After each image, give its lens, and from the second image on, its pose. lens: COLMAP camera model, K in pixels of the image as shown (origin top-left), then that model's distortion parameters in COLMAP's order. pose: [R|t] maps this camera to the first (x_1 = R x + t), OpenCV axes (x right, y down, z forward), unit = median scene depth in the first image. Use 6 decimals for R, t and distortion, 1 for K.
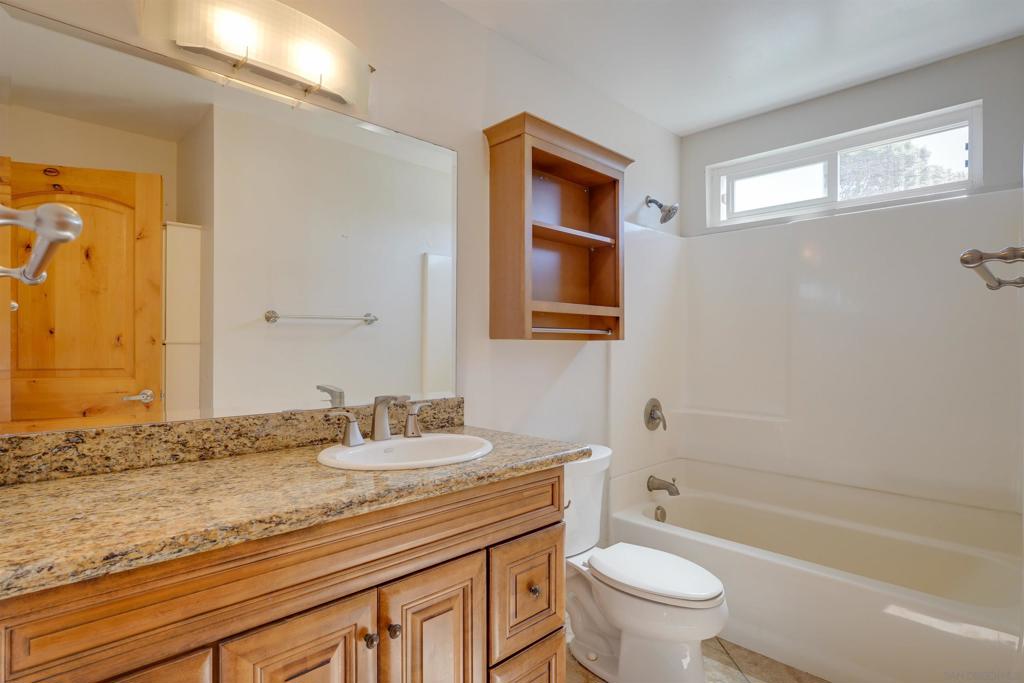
lens RADIAL K [[527.8, 0, 508.2], [0, 527.8, 346.5], [0, 0, 1]] dist [-0.004778, -0.000051]
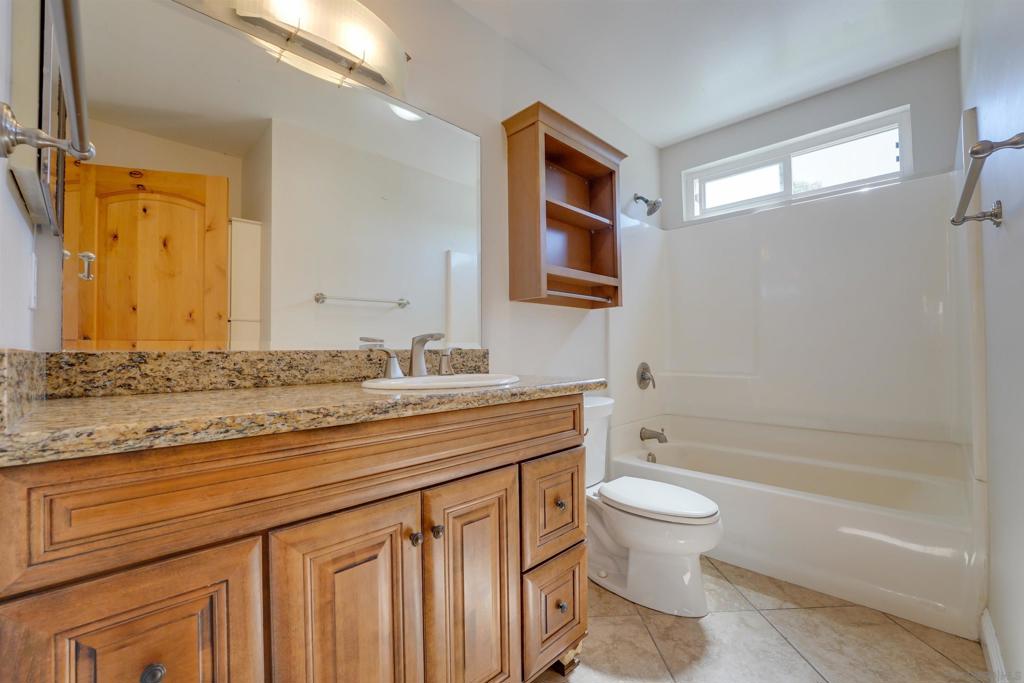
lens RADIAL K [[420.9, 0, 517.4], [0, 420.9, 343.7], [0, 0, 1]] dist [-0.025834, 0.000352]
pose [[0.999768, -0.013045, 0.017113, -0.038008], [0.013345, 0.999757, -0.017531, 0.104704], [-0.016881, 0.017755, 0.999700, 0.088919]]
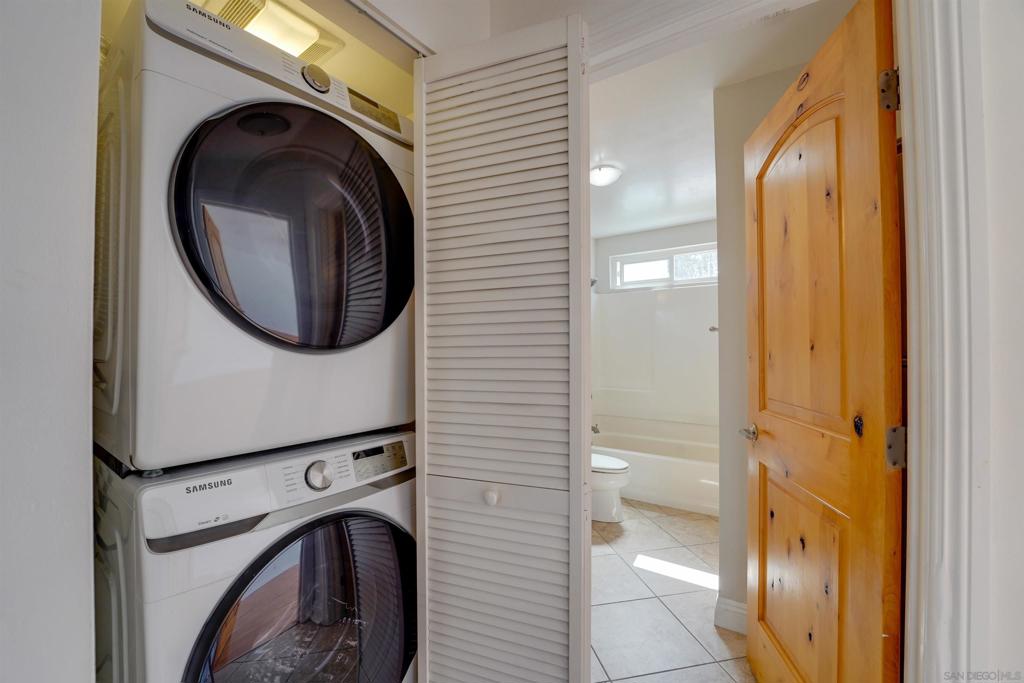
lens RADIAL K [[418.3, 0, 512.0], [0, 418.3, 344.1], [0, 0, 1]] dist [-0.029563, 0.003795]
pose [[0.982977, -0.003656, 0.183691, -0.369164], [0.006337, 0.999882, -0.014005, -0.024611], [-0.183618, 0.014931, 0.982884, -0.594468]]
